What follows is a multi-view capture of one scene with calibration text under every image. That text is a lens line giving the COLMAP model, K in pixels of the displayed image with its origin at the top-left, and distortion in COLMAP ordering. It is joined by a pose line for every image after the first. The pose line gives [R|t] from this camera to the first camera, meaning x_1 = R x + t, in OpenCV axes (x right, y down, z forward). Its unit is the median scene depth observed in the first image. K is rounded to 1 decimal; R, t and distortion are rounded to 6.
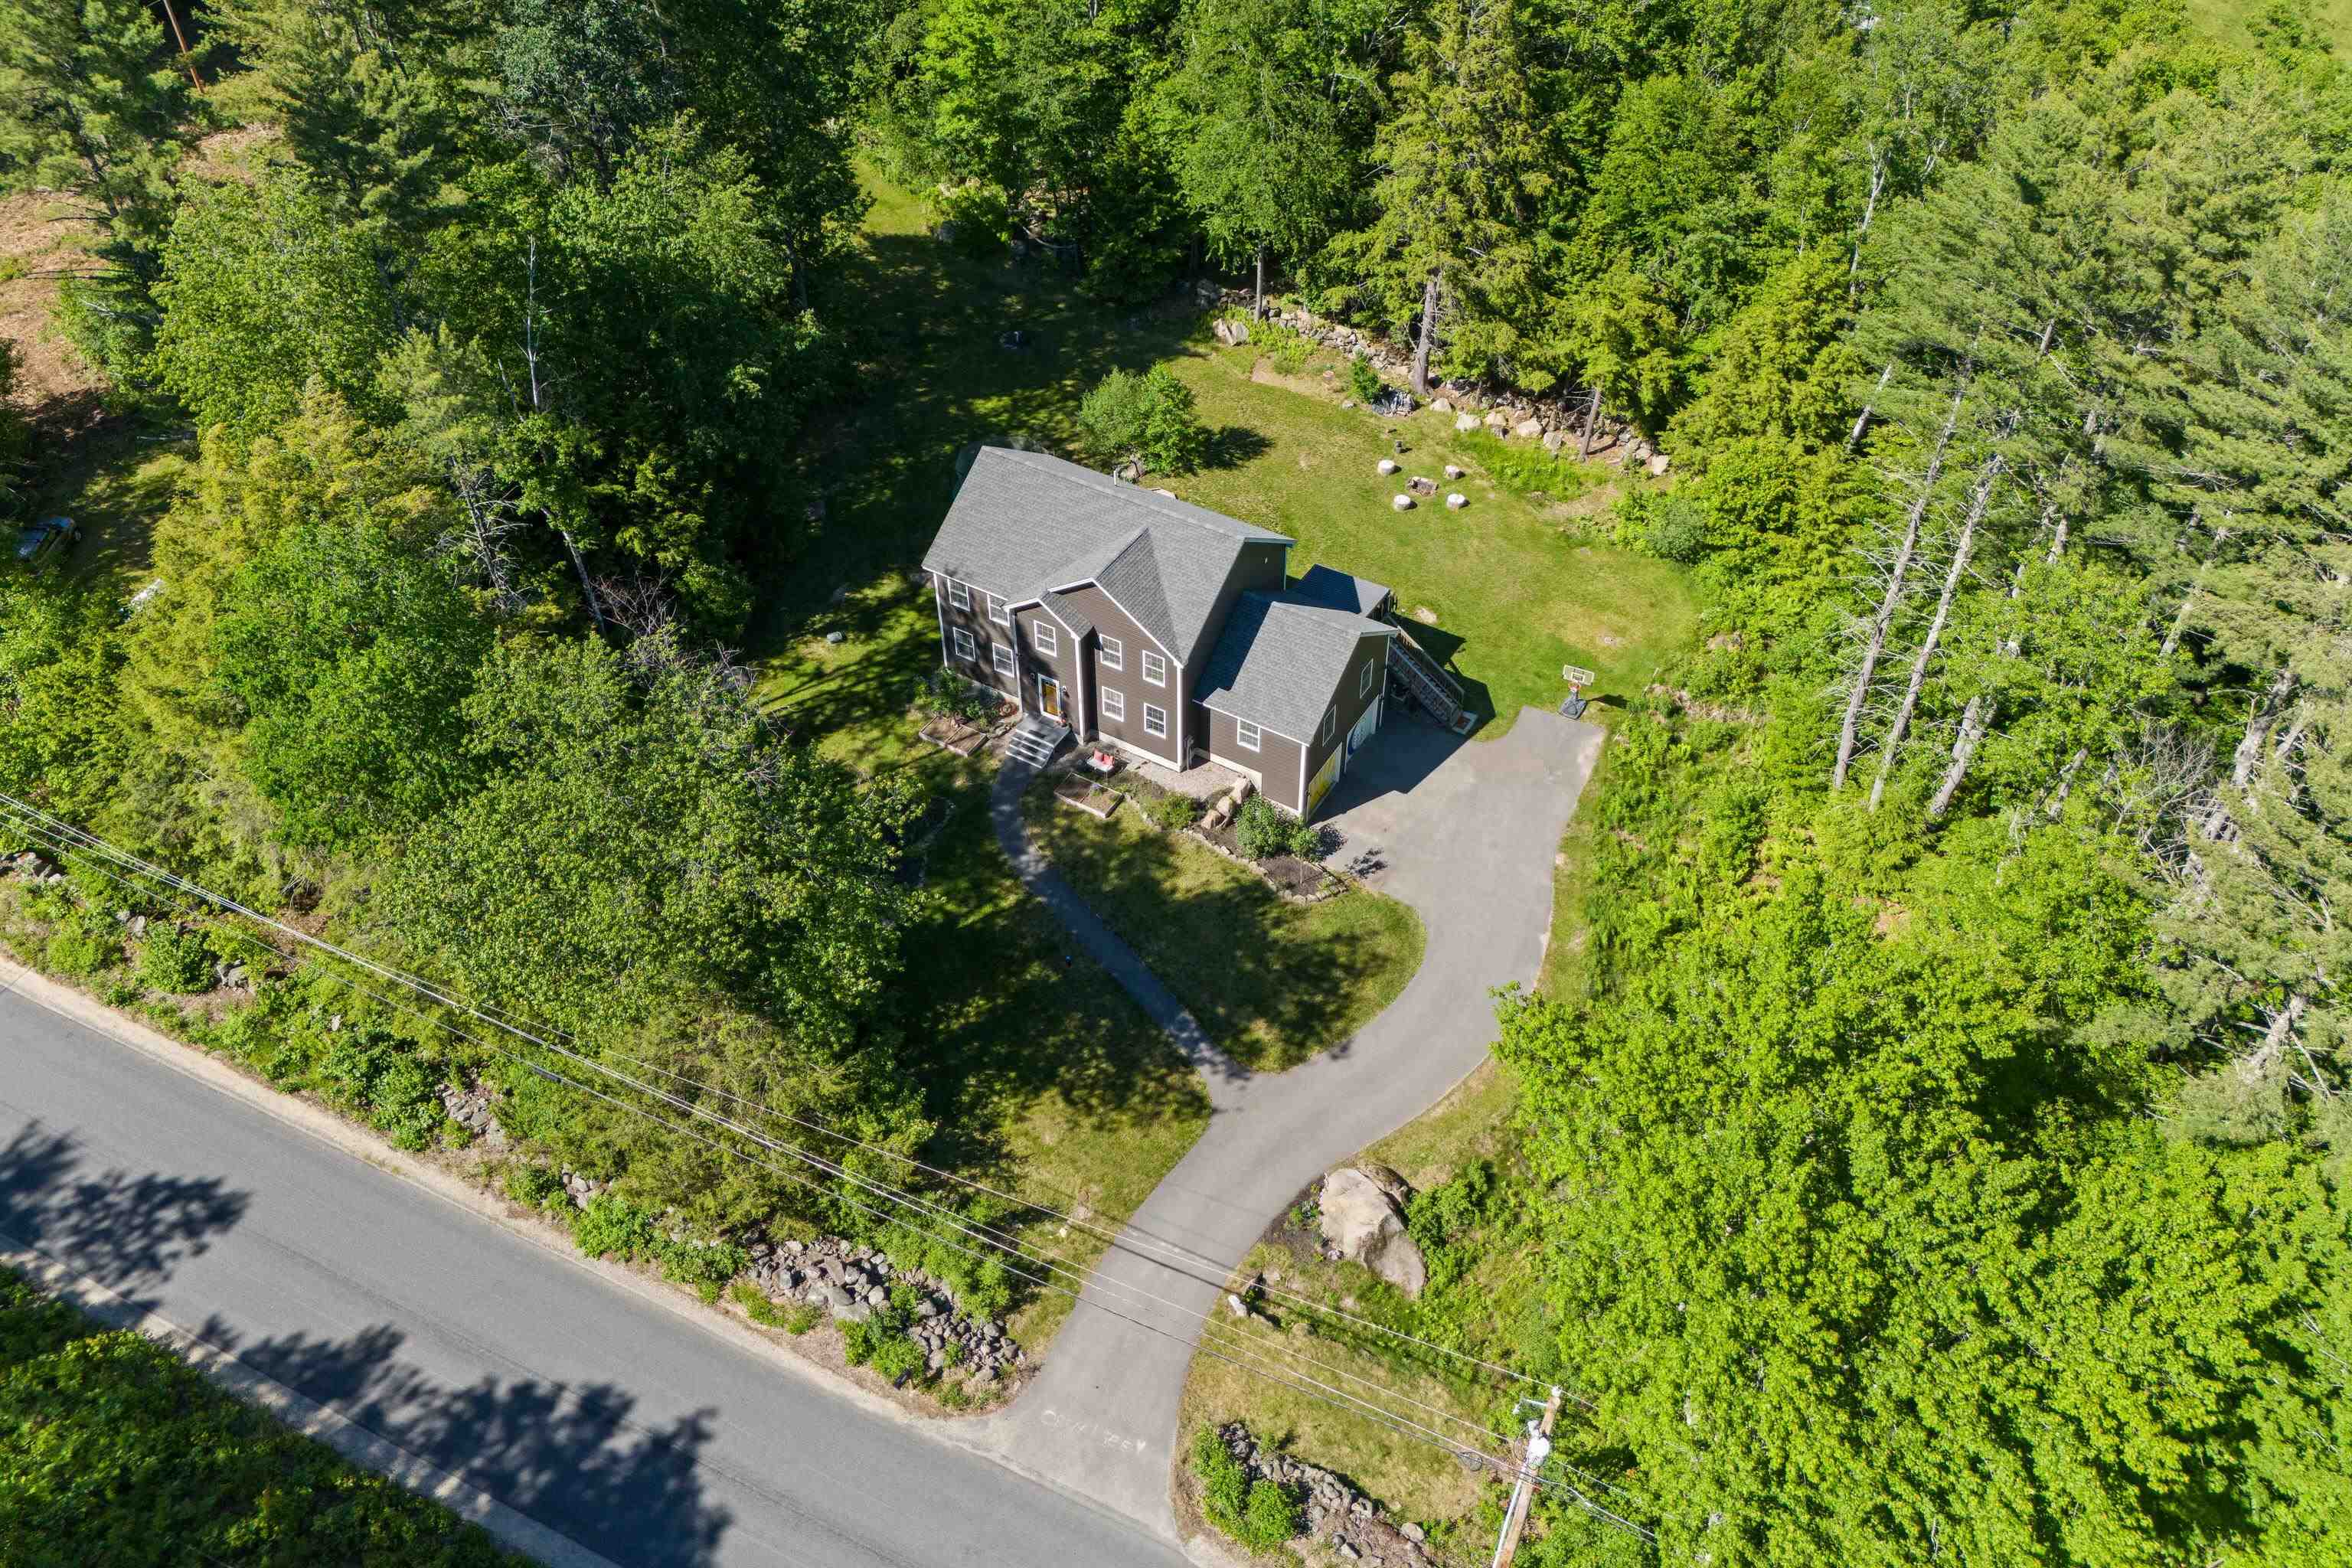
lens RADIAL K [[1780.2, 0, 1172.7], [0, 1780.2, 690.2], [0, 0, 1]] dist [0.088841, -0.026149]
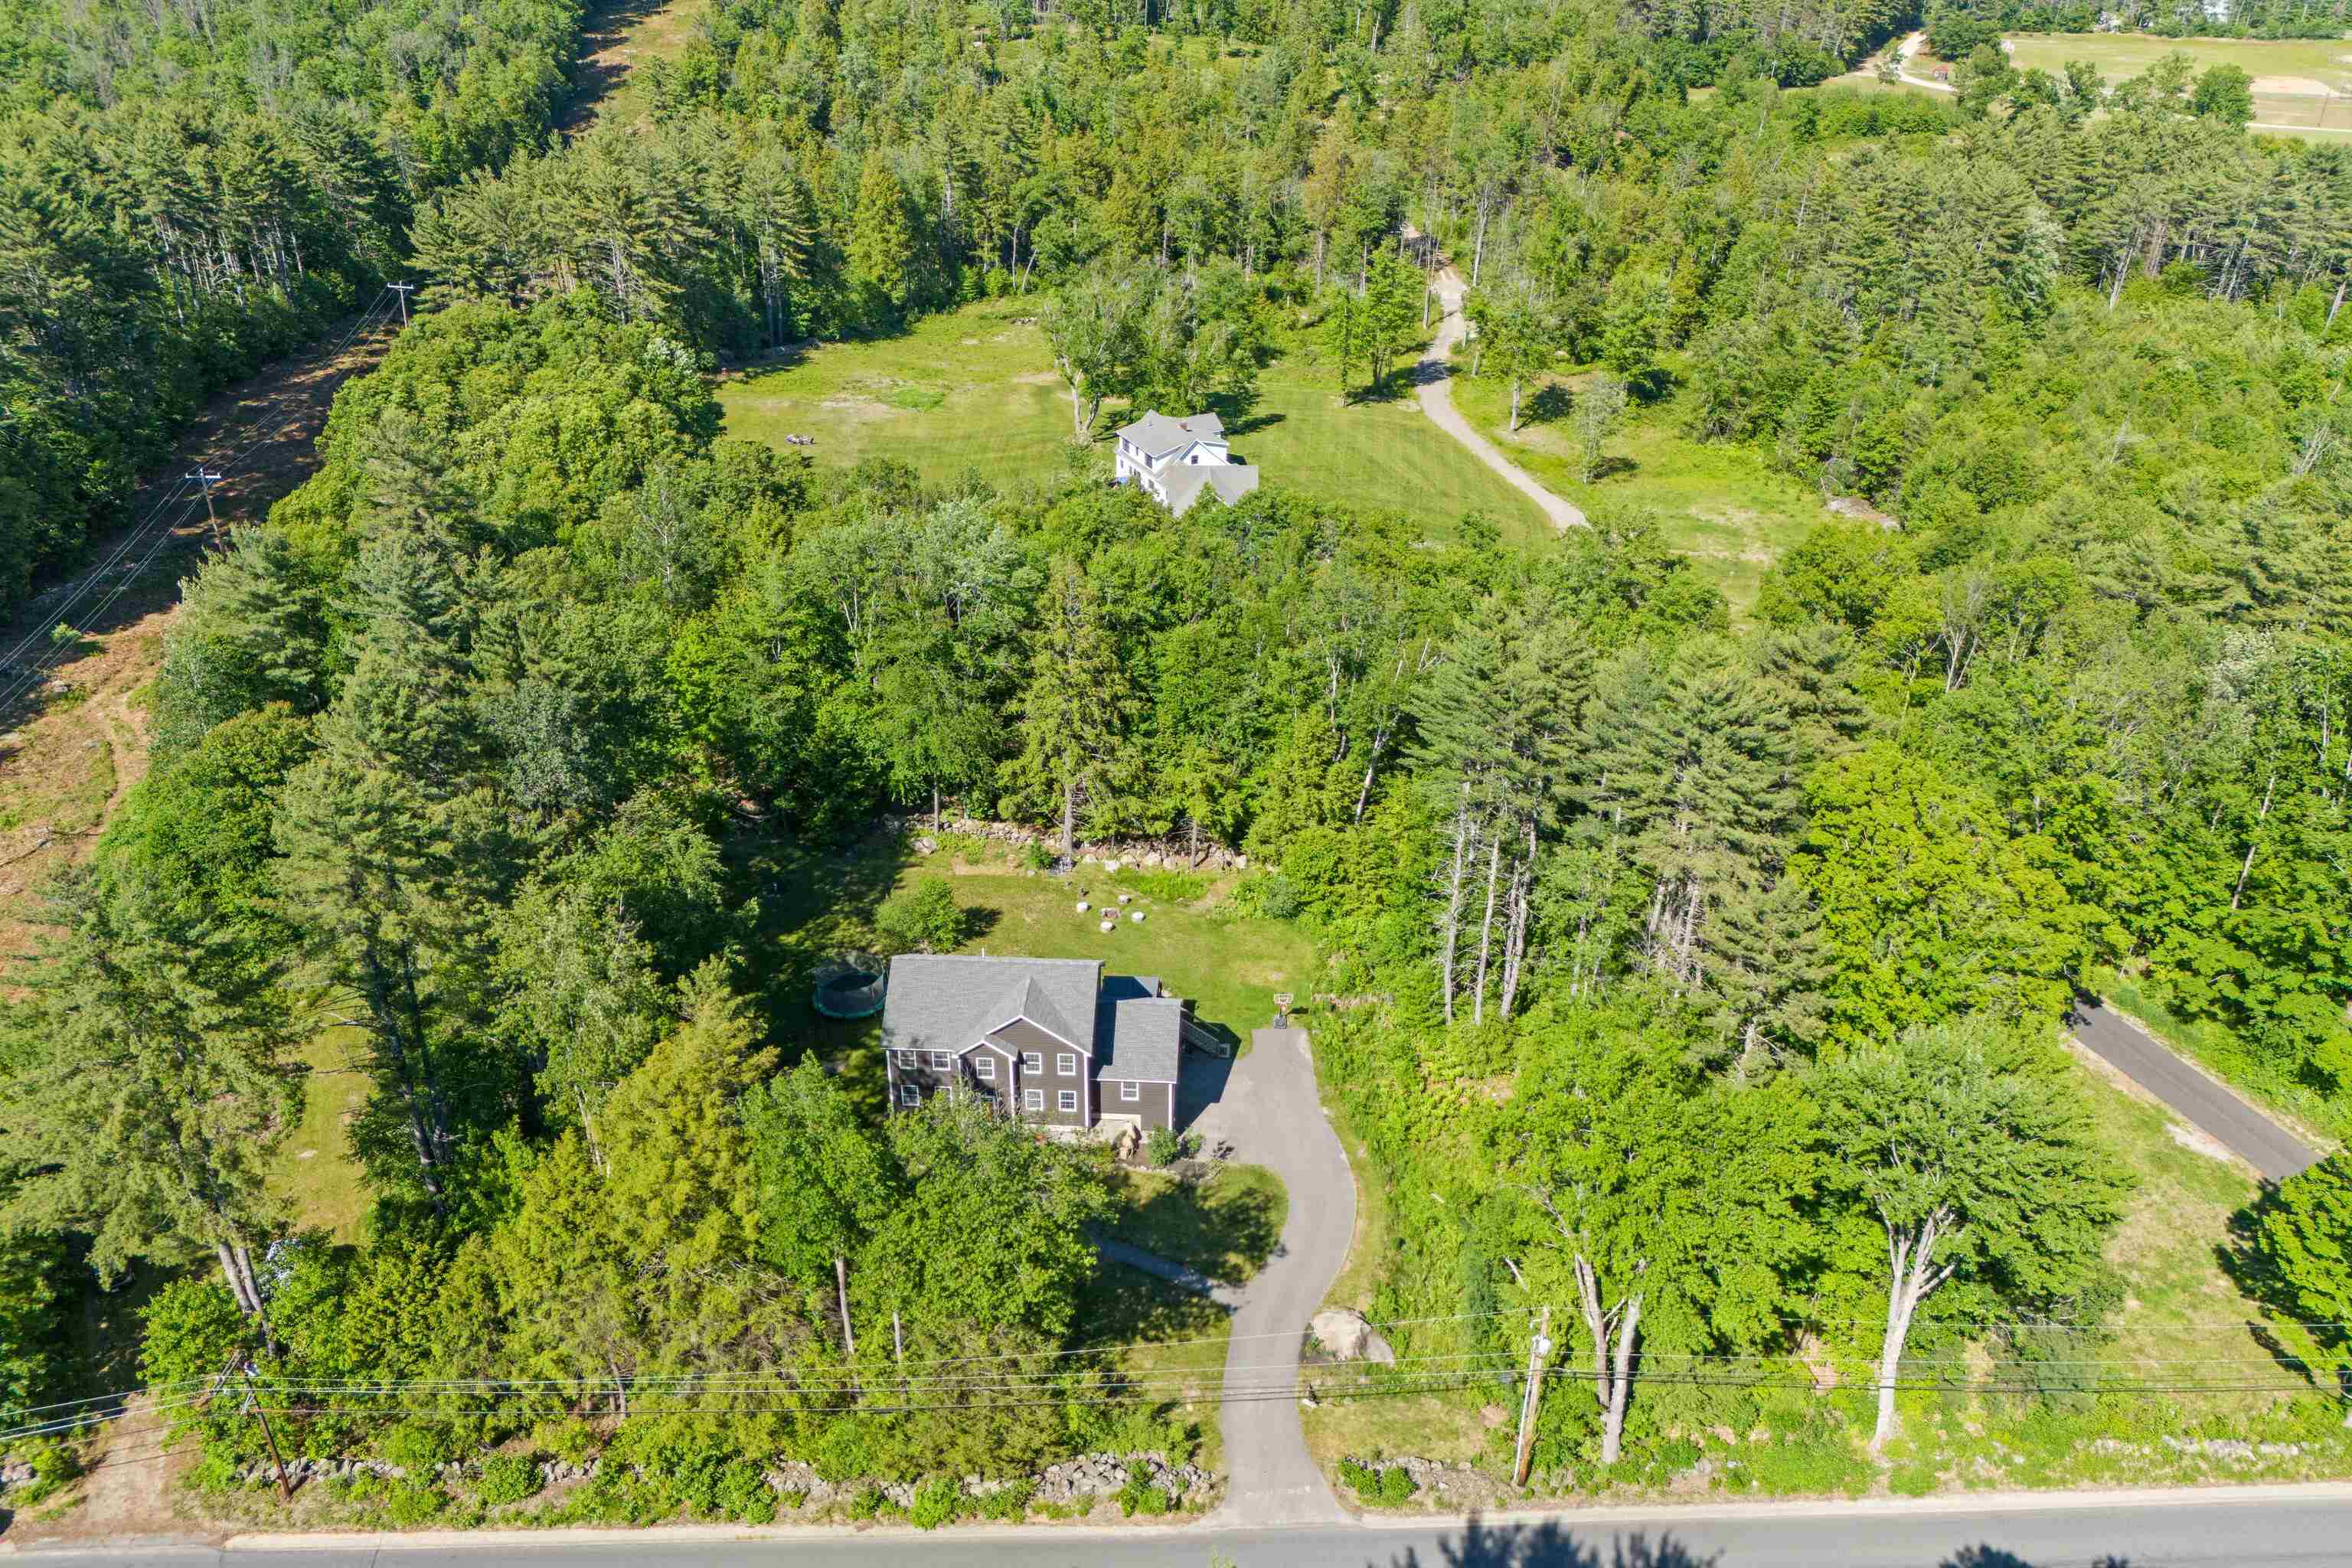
lens RADIAL K [[1780.2, 0, 1170.6], [0, 1780.2, 787.6], [0, 0, 1]] dist [0.088841, -0.026149]
pose [[0.887216, -0.224943, 0.402800, -0.469082], [0.299131, 0.945171, -0.131041, -0.008858], [-0.351238, 0.236752, 0.905859, -0.439313]]
